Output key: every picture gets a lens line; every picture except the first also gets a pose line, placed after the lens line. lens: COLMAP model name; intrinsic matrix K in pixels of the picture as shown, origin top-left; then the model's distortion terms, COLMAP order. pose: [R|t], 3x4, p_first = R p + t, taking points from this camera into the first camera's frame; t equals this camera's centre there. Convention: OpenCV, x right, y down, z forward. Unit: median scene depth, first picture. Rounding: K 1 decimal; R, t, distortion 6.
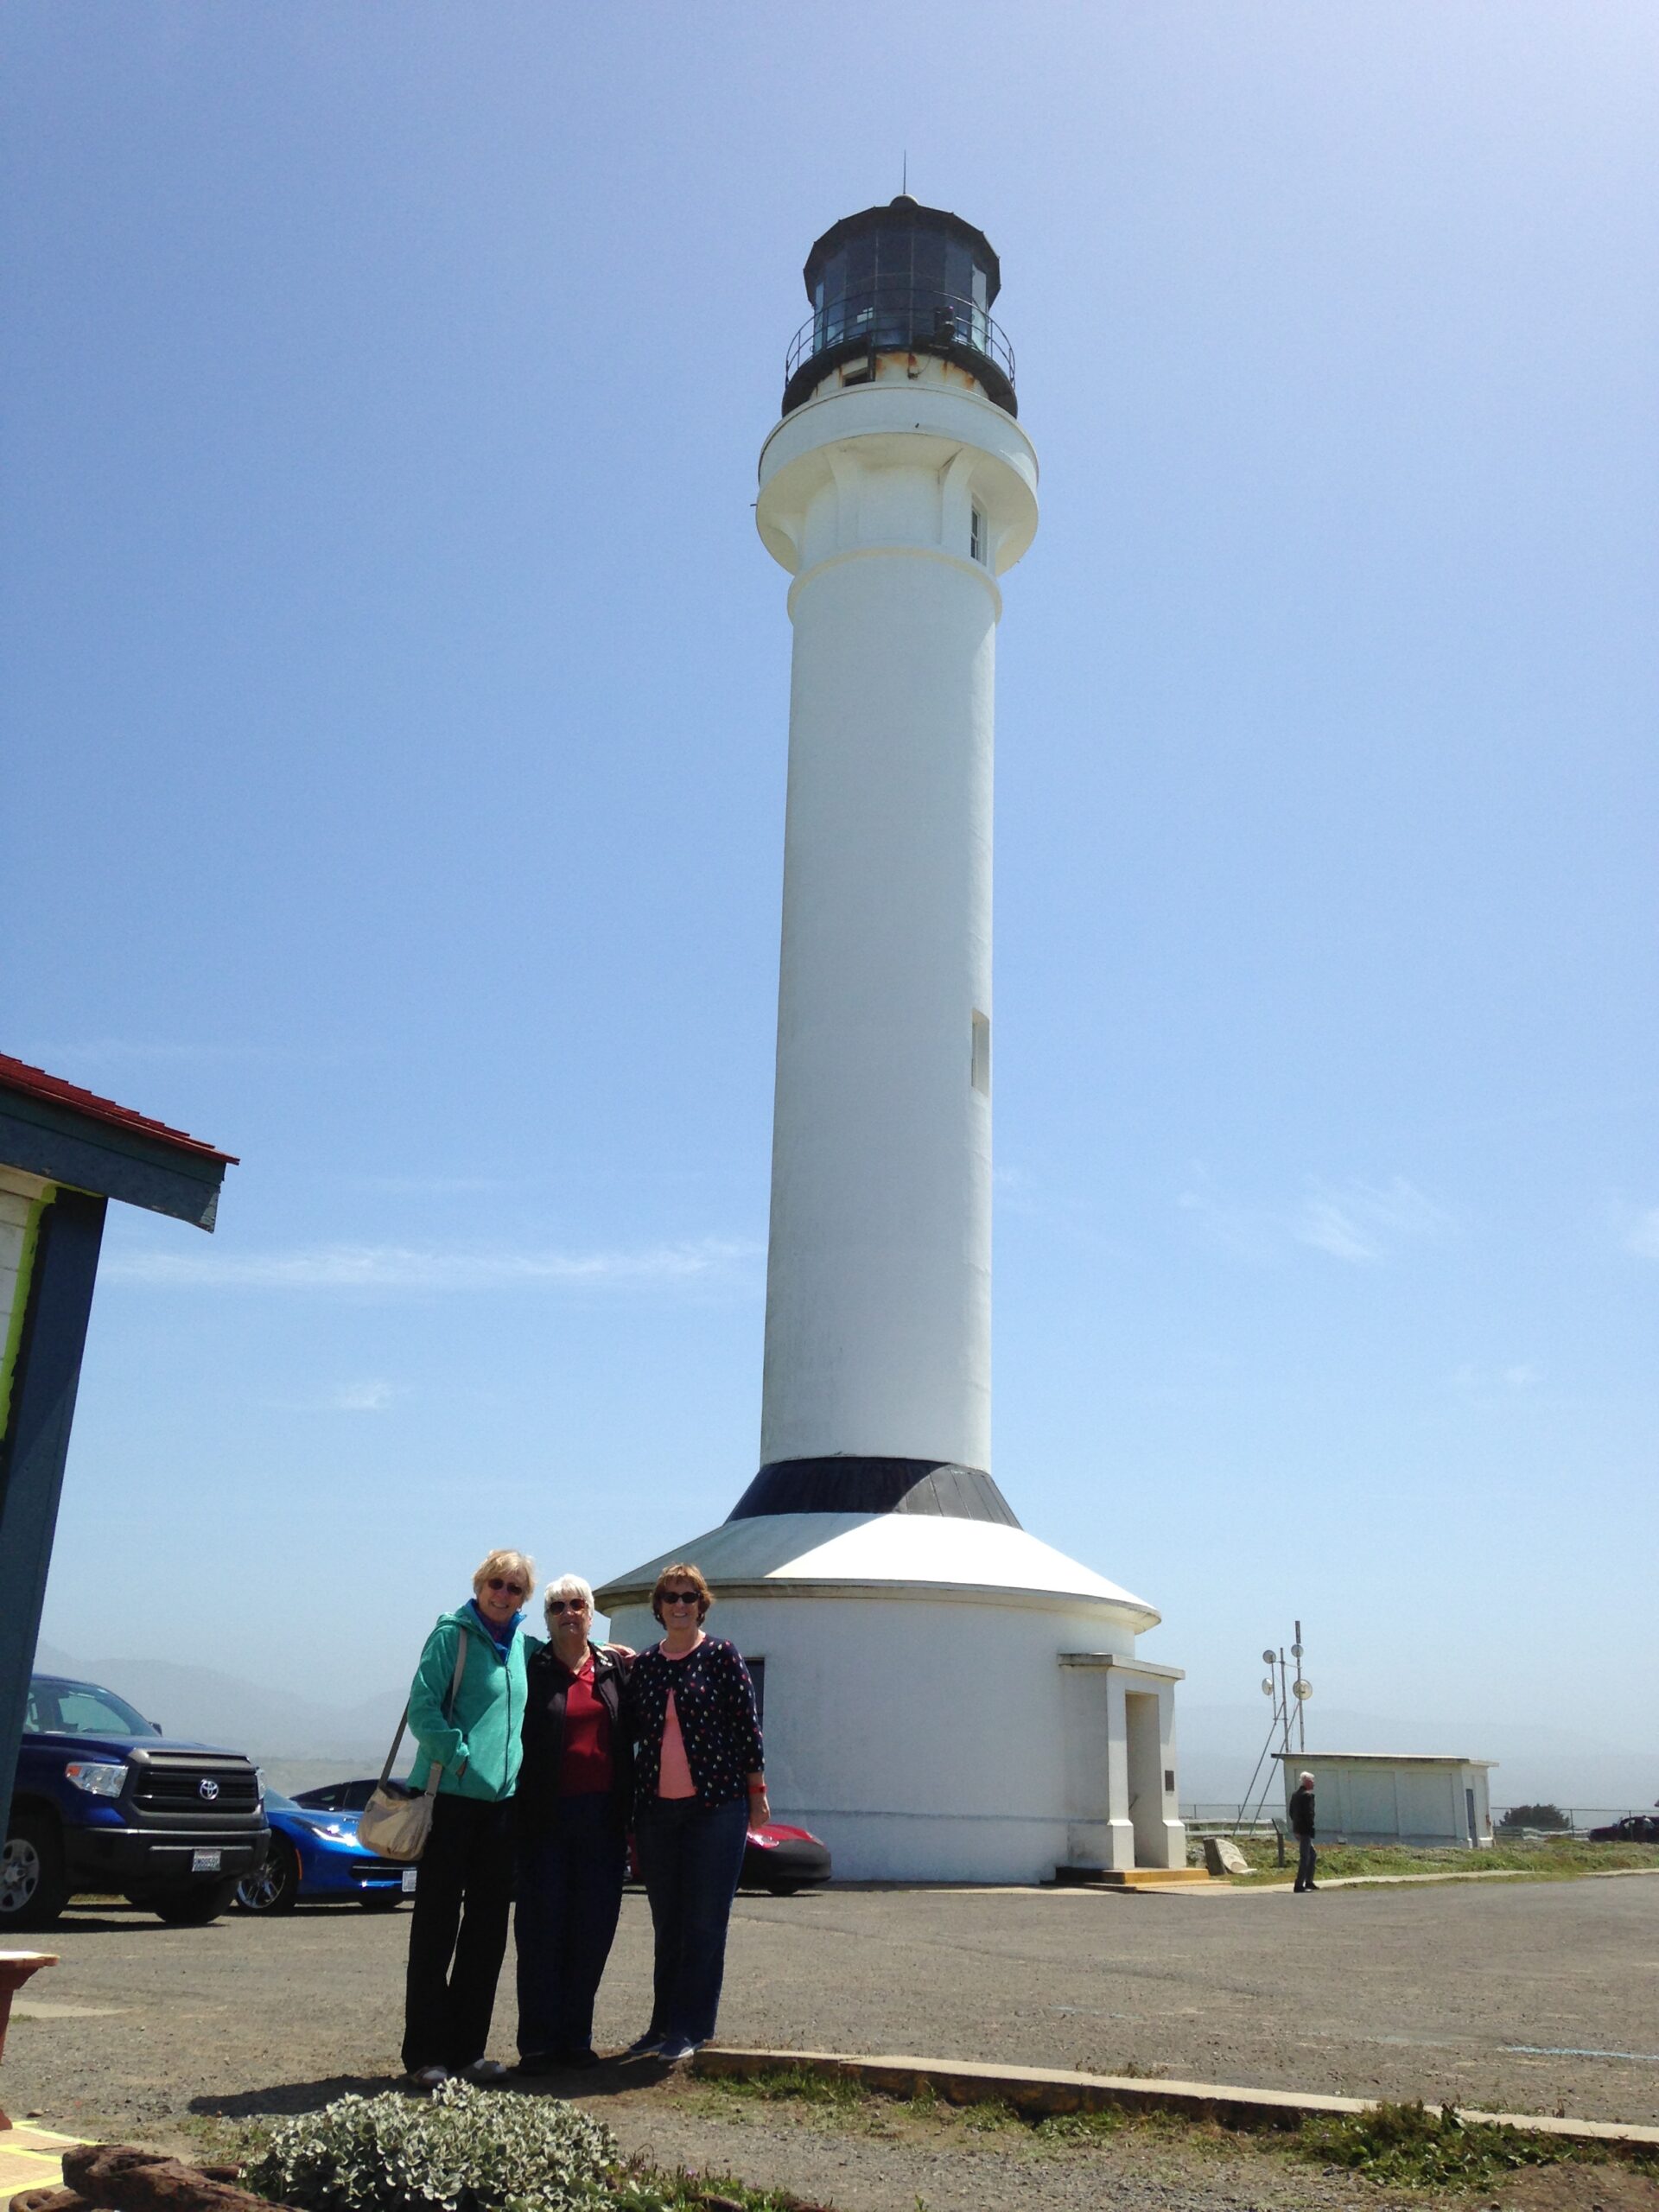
lens RADIAL K [[2009.8, 0, 826.7], [0, 2009.8, 1091.0], [0, 0, 1]] dist [0.158069, -0.064127]
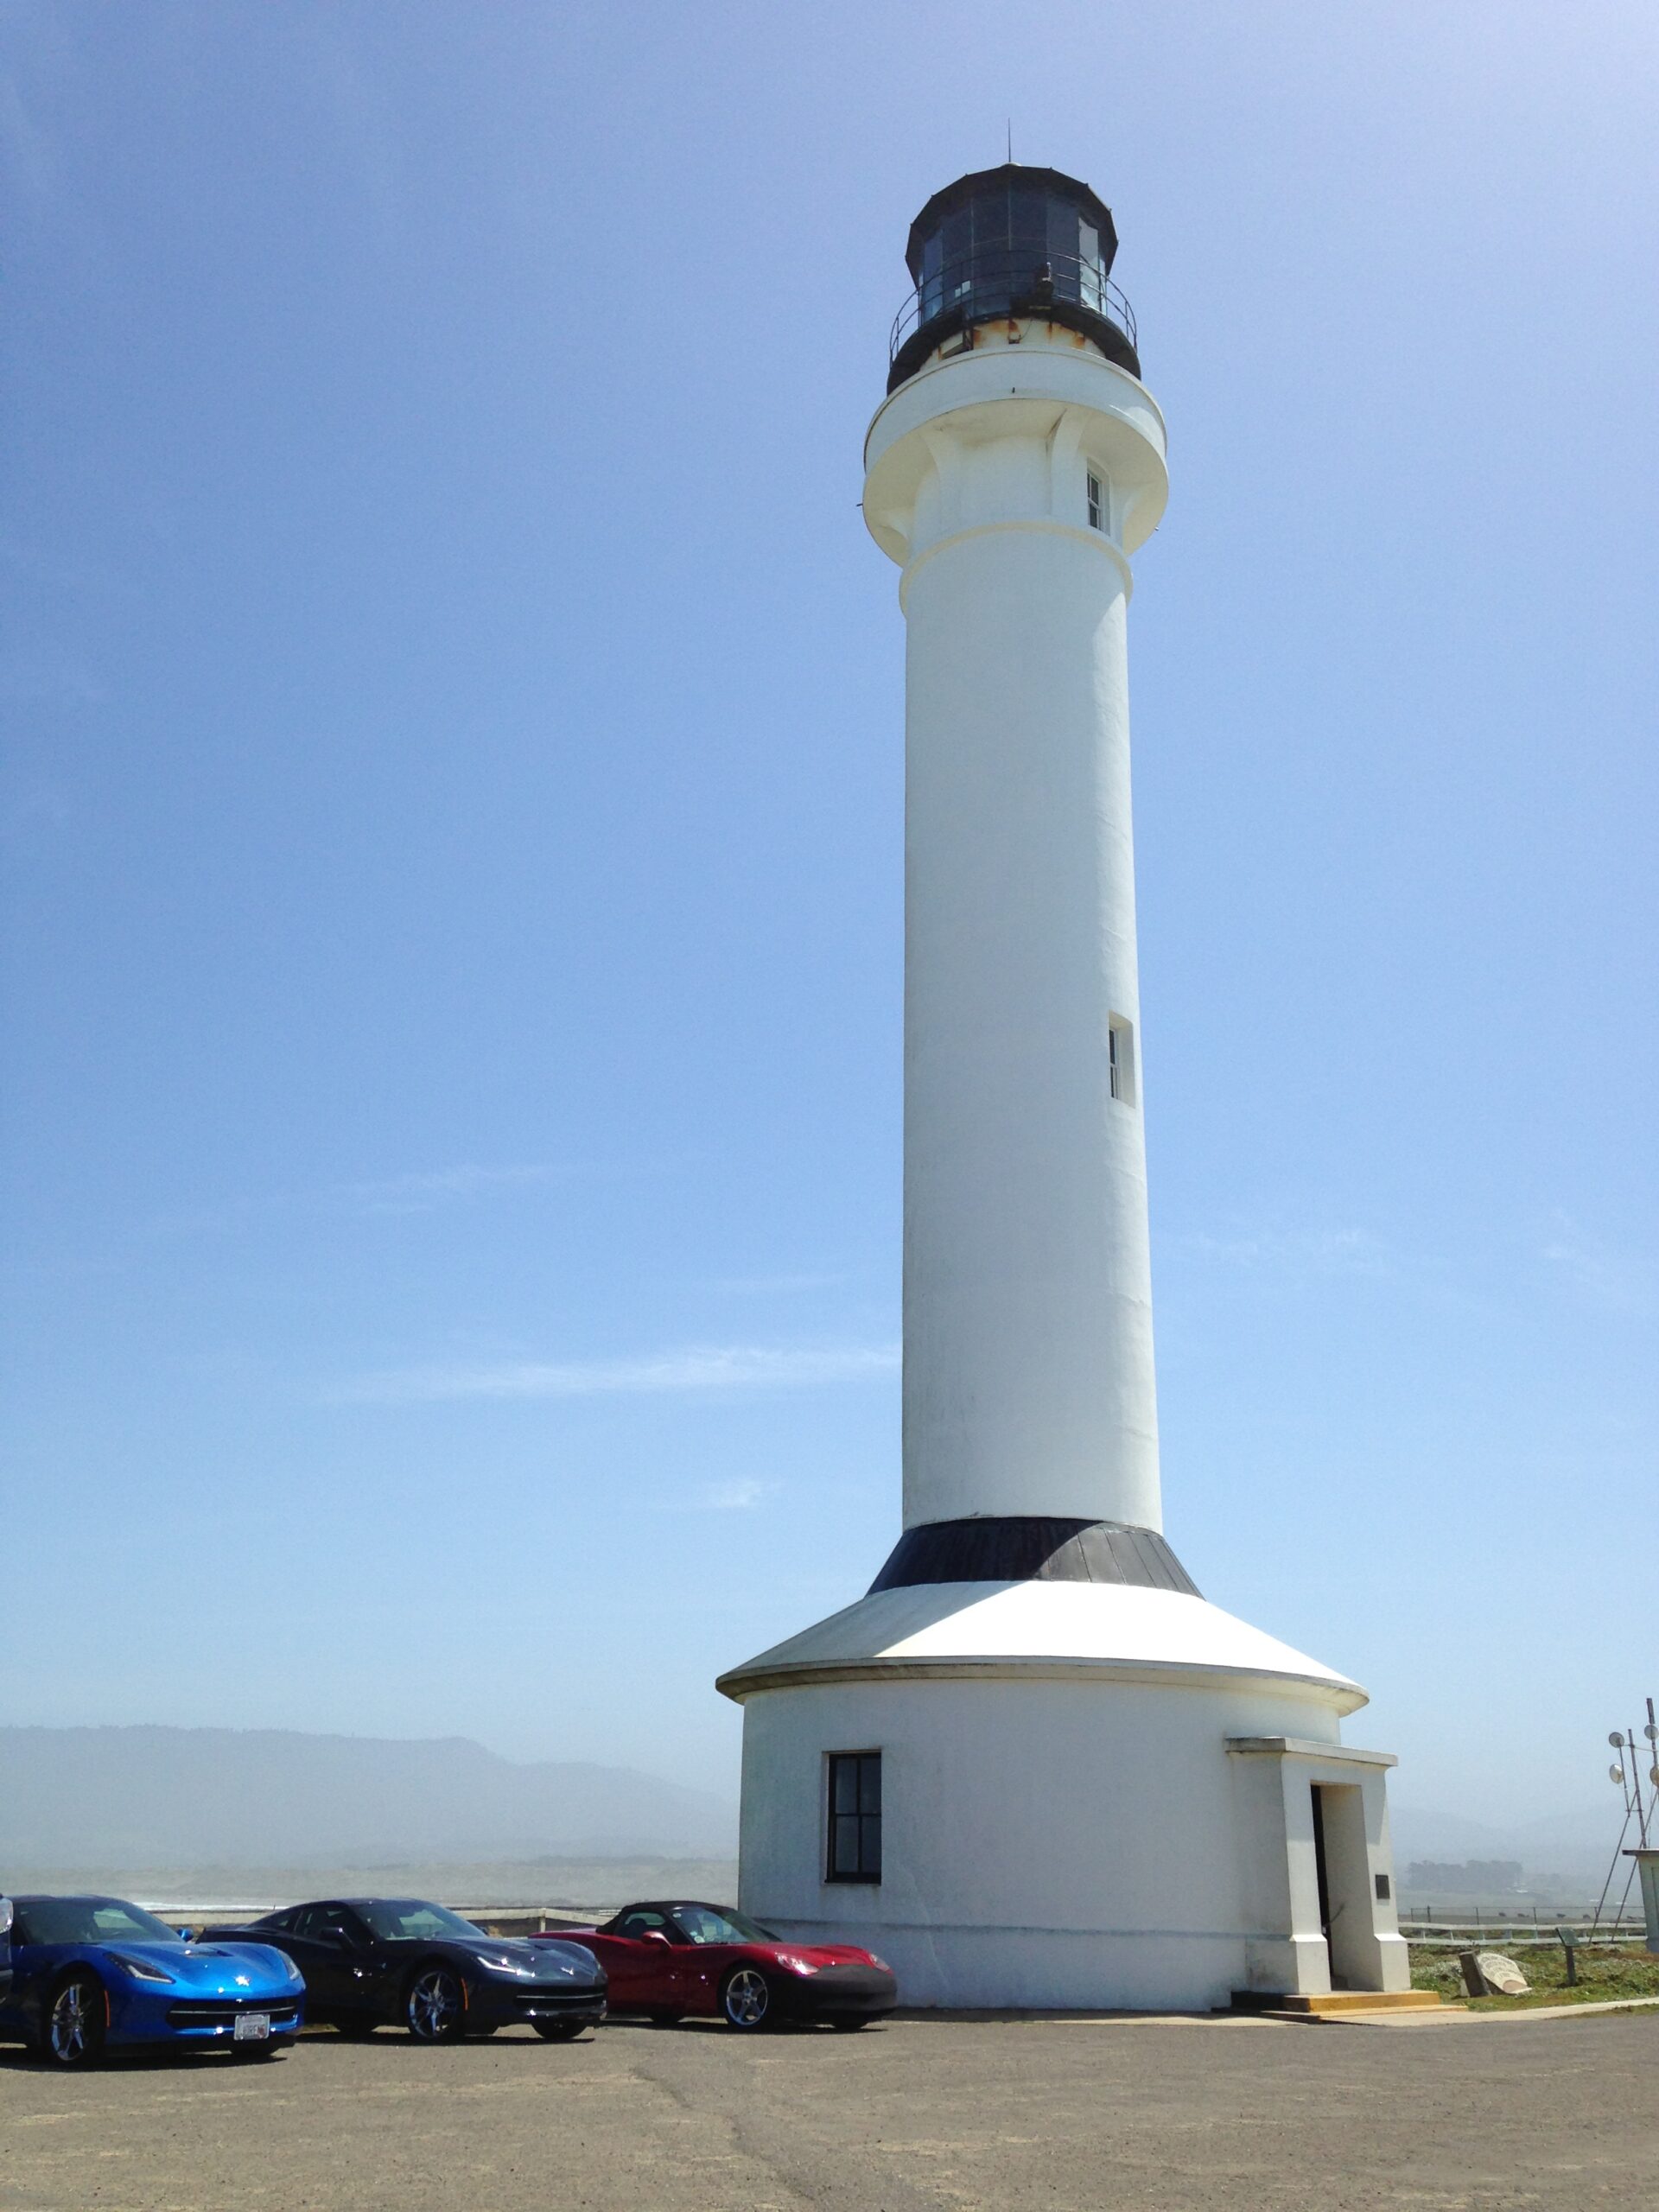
lens RADIAL K [[1985.3, 0, 829.5], [0, 1985.3, 1106.0], [0, 0, 1]] dist [0.162382, -0.163761]
pose [[0.982255, -0.076710, -0.171143, 0.120653], [0.070144, 0.996562, -0.044097, 0.038111], [0.173937, 0.031310, 0.984259, 0.128531]]
